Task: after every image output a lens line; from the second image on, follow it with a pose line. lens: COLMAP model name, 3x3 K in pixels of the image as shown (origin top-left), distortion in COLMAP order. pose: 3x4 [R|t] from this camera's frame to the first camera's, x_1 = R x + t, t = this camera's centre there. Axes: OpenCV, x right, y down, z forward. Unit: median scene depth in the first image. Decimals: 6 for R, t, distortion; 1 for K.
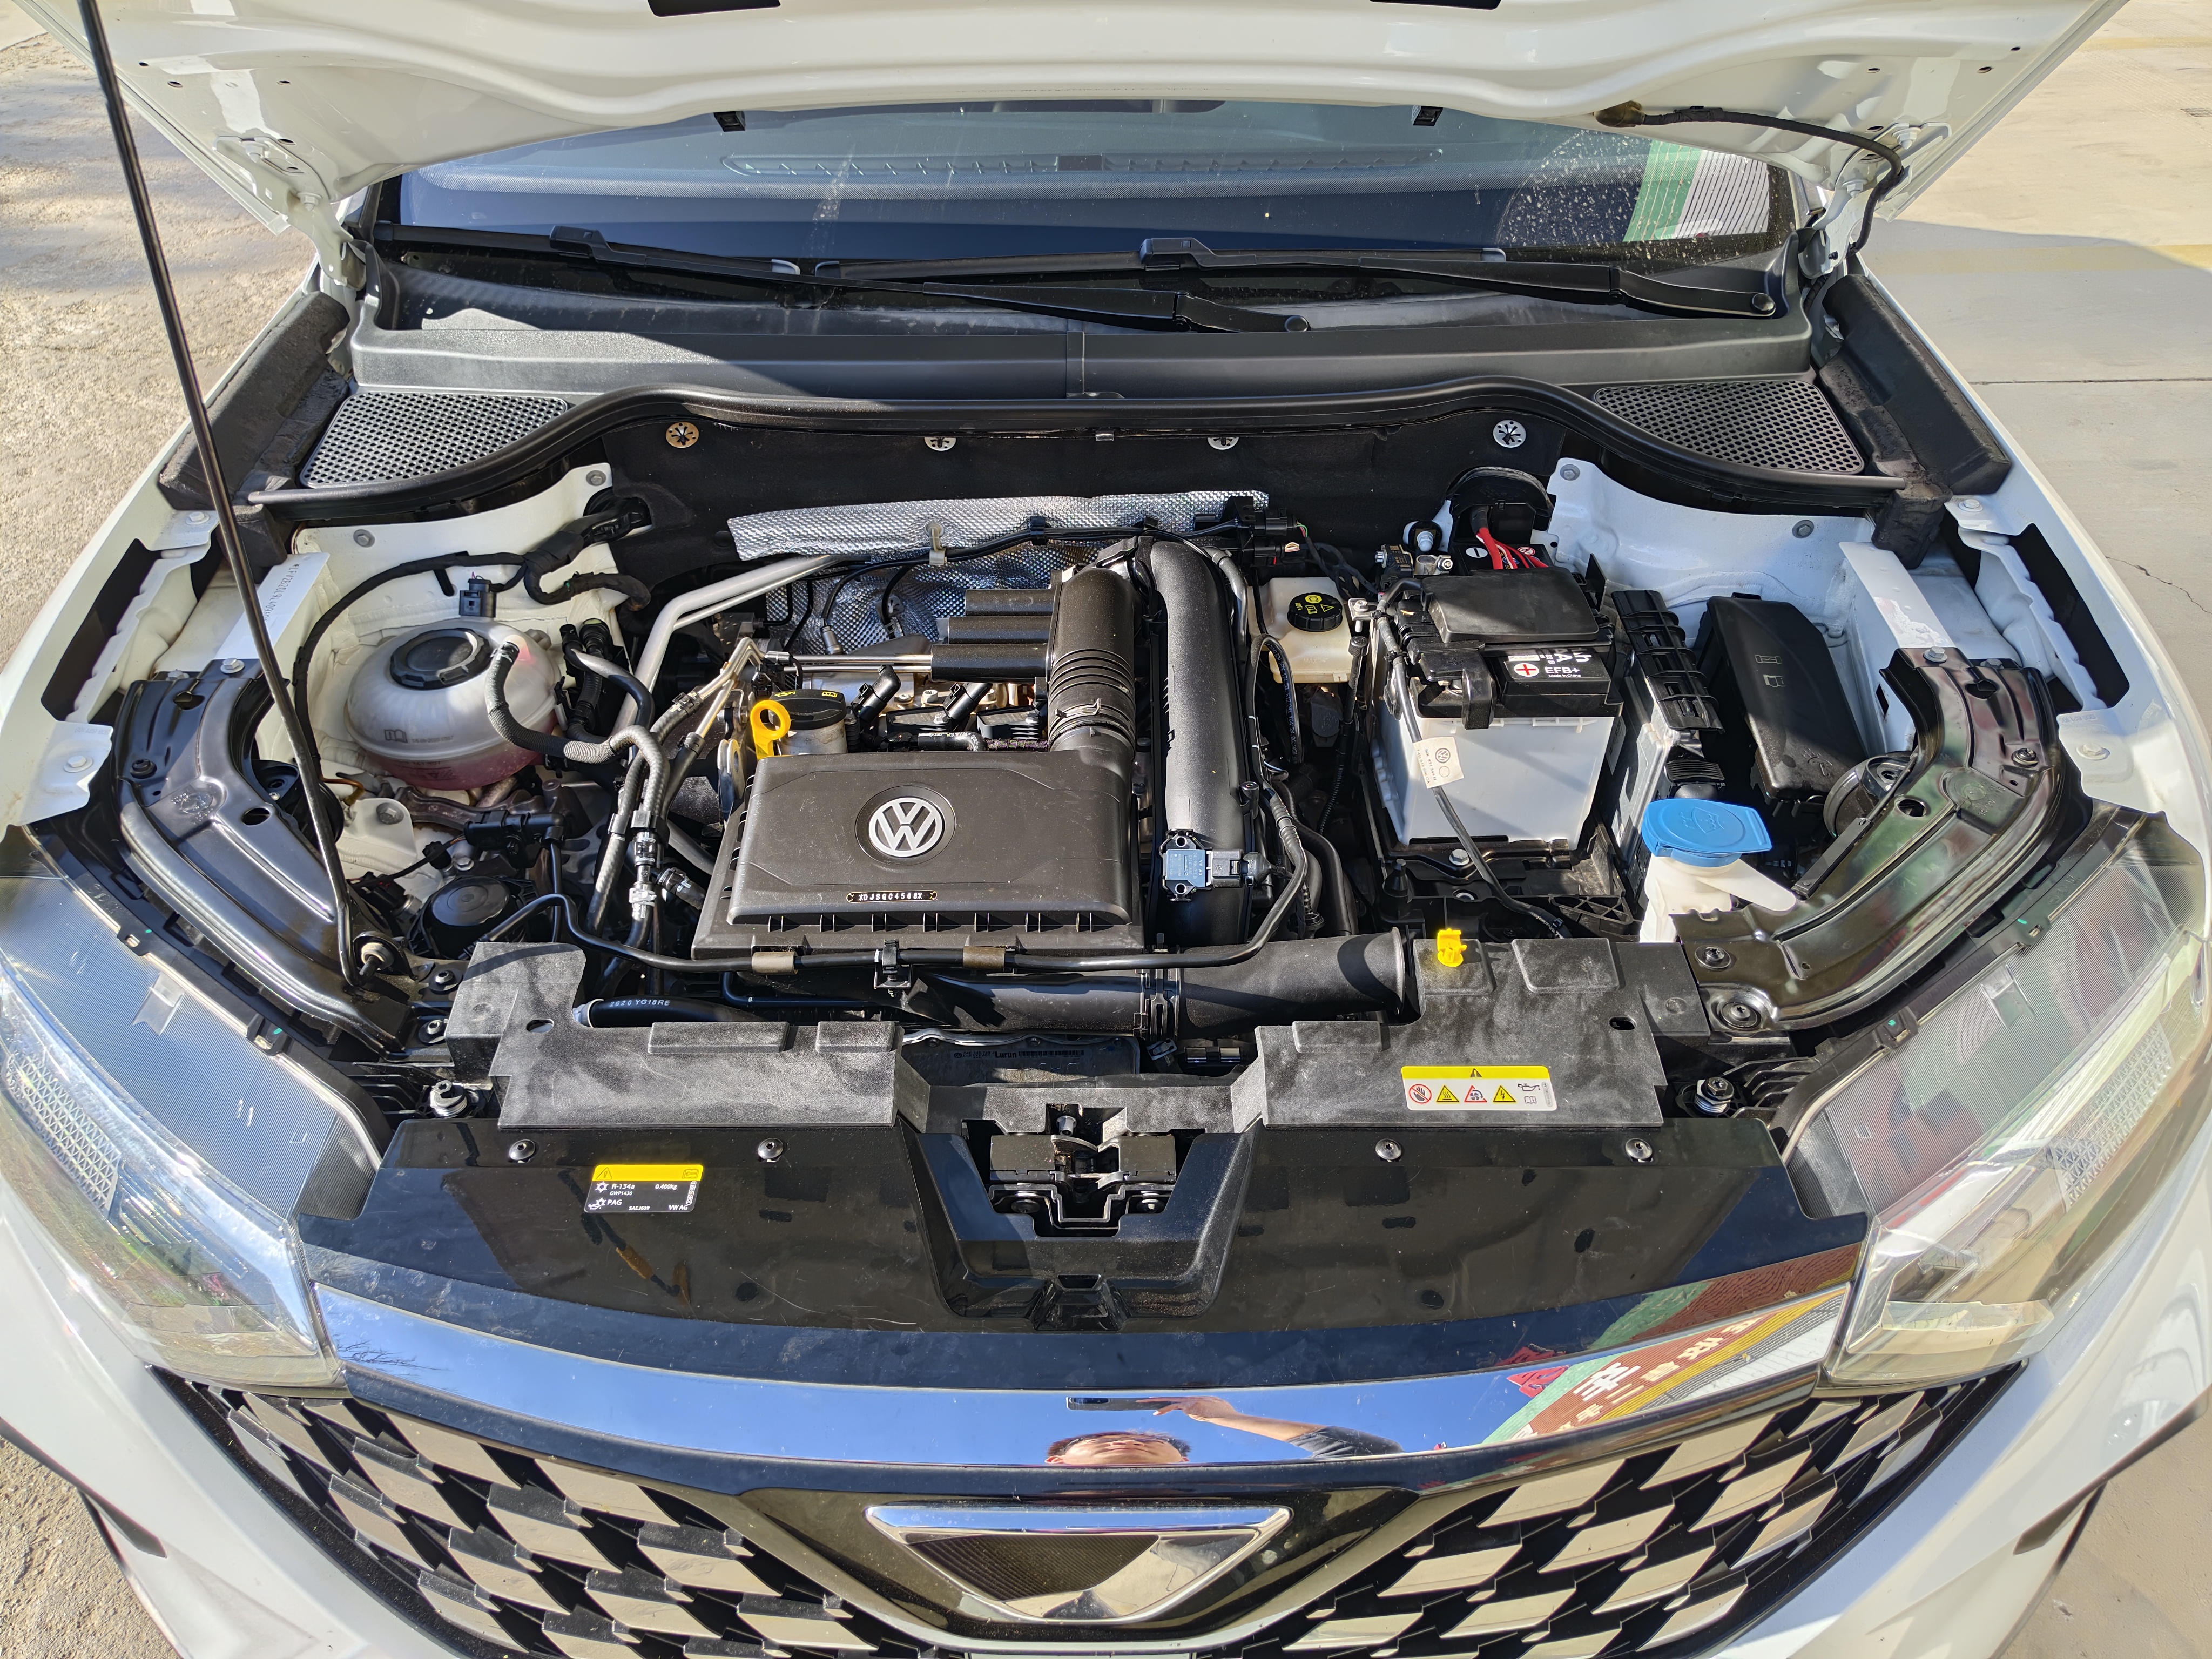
lens RADIAL K [[1485.1, 0, 1106.0], [0, 1485.1, 829.5], [0, 0, 1]] dist [0.057399, -0.074637]
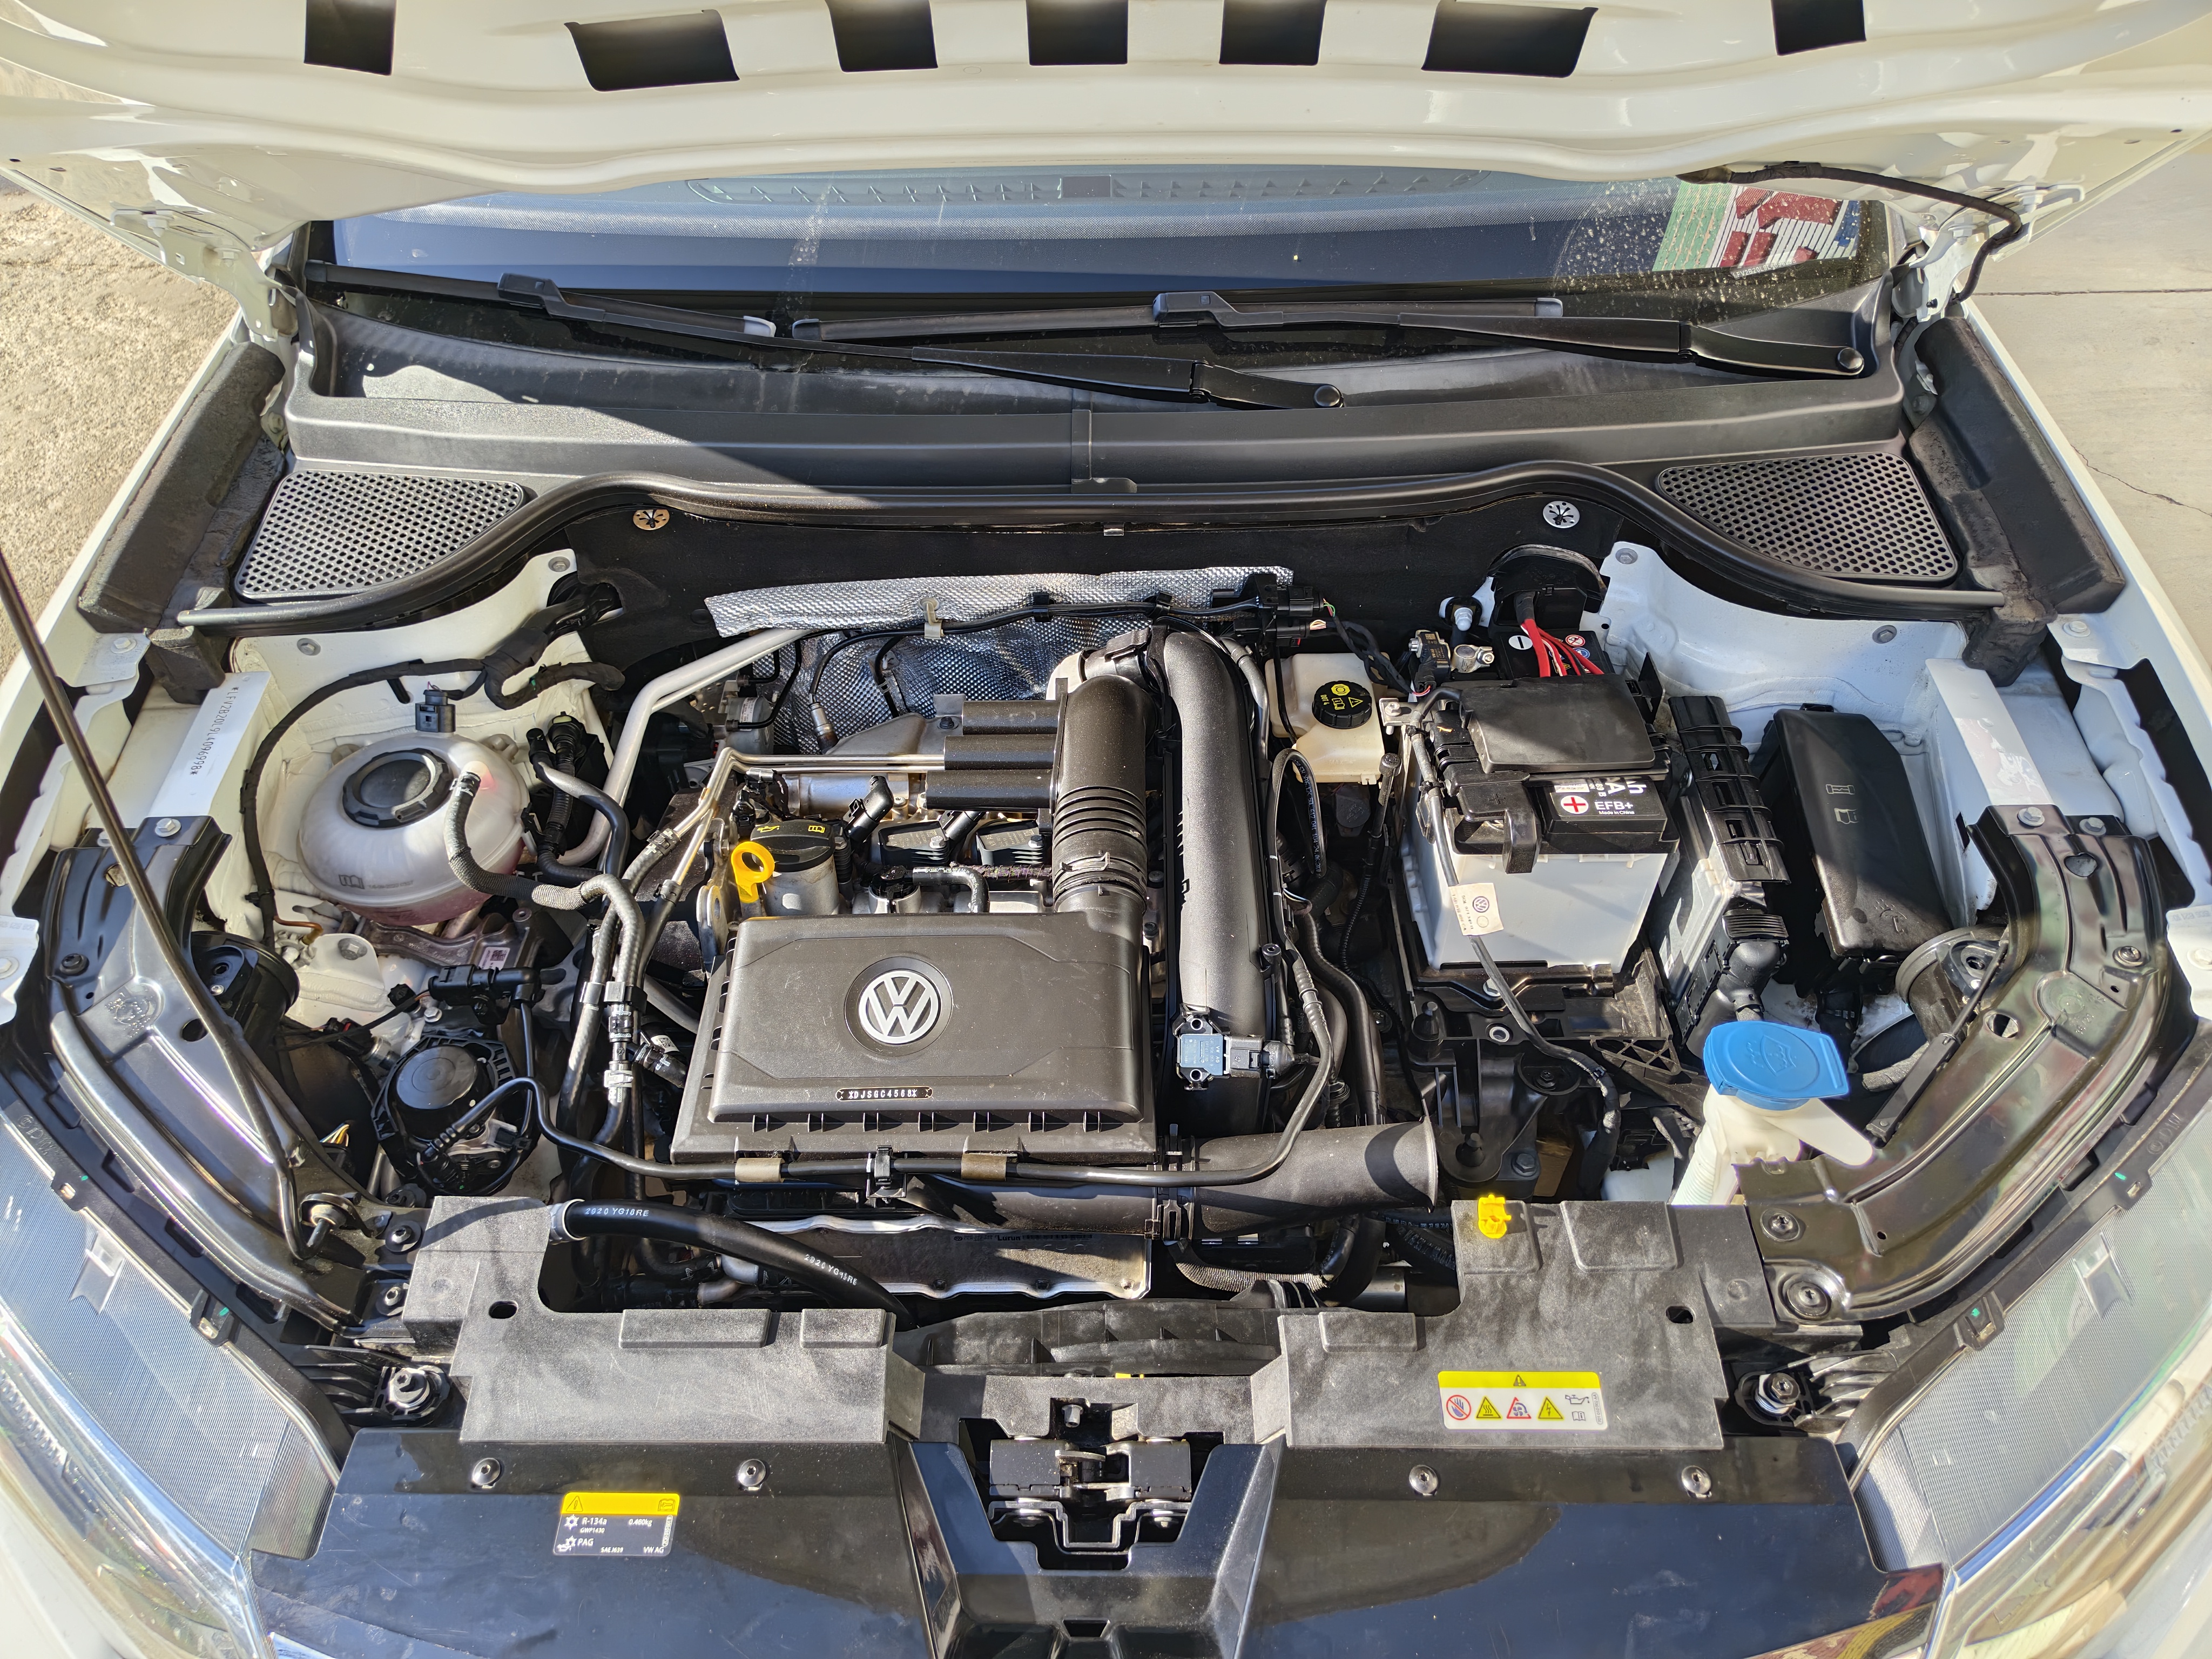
lens RADIAL K [[1480.2, 0, 1097.8], [0, 1480.2, 827.0], [0, 0, 1]] dist [0.047847, -0.055659]
pose [[0.999921, -0.000492, -0.012542, 0.000629], [0.001874, 0.993882, 0.110435, -0.198727], [0.012411, -0.110450, 0.993804, 0.089948]]
